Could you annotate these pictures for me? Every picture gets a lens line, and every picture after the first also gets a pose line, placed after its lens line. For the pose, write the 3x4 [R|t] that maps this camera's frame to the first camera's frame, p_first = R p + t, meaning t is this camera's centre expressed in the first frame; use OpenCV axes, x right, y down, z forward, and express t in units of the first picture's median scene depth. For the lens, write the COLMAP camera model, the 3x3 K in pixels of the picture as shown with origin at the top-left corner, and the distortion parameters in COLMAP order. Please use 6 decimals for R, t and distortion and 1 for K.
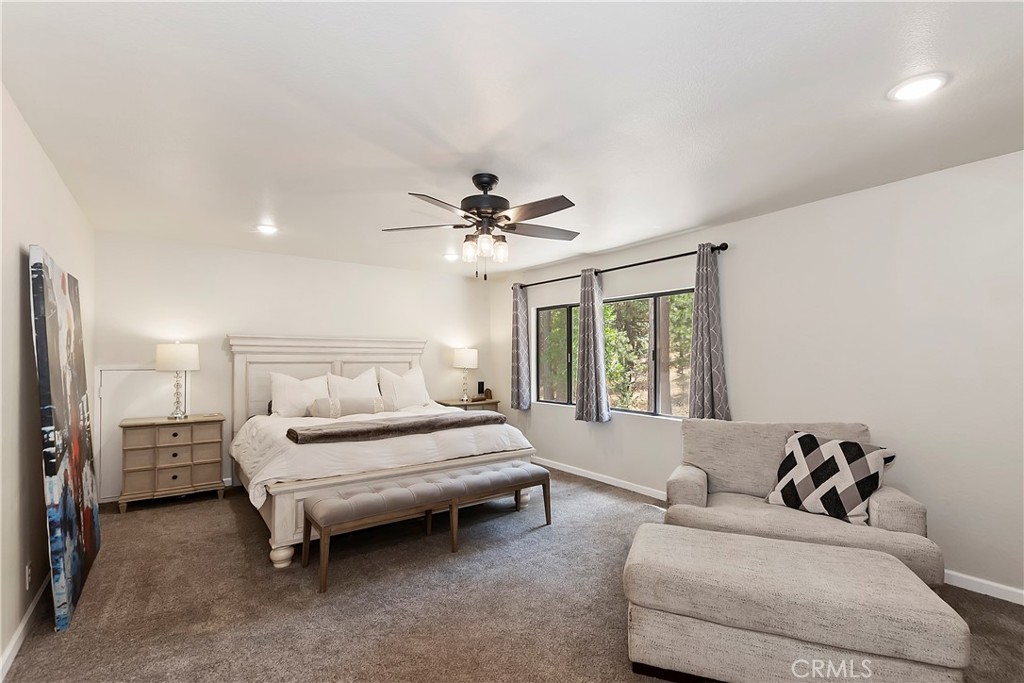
lens RADIAL K [[435.7, 0, 508.4], [0, 435.7, 344.4], [0, 0, 1]] dist [0.001276, -0.000329]
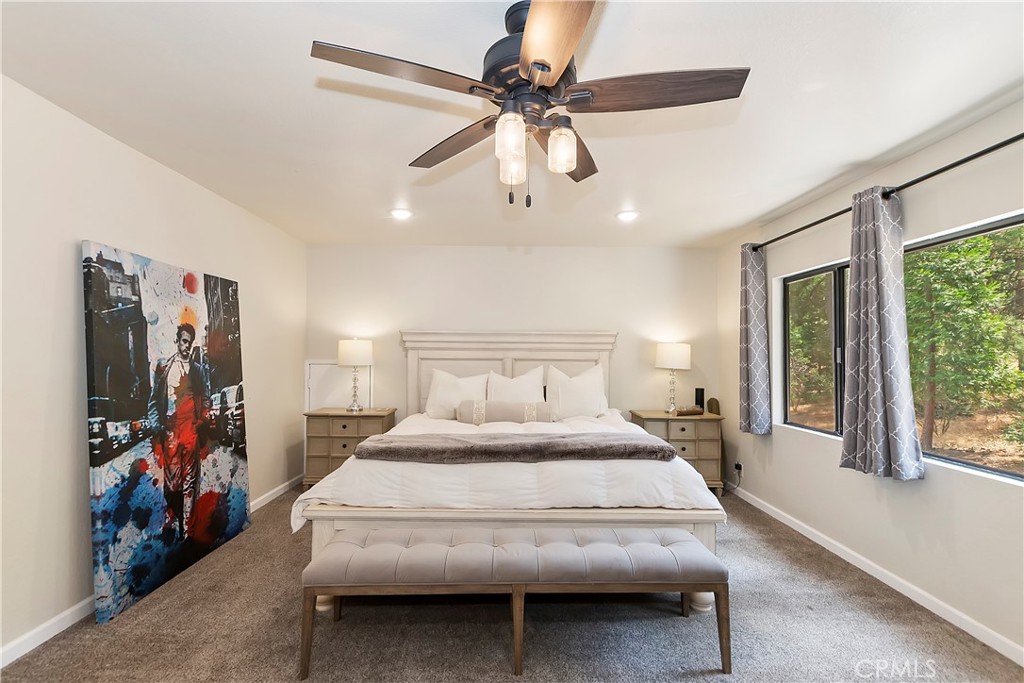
lens RADIAL K [[435.7, 0, 508.4], [0, 435.7, 344.4], [0, 0, 1]] dist [0.001276, -0.000329]
pose [[0.816557, -0.011213, -0.577156, 0.134888], [0.012326, 0.999922, -0.001987, 0.013877], [0.577133, -0.005492, 0.816631, 0.310700]]
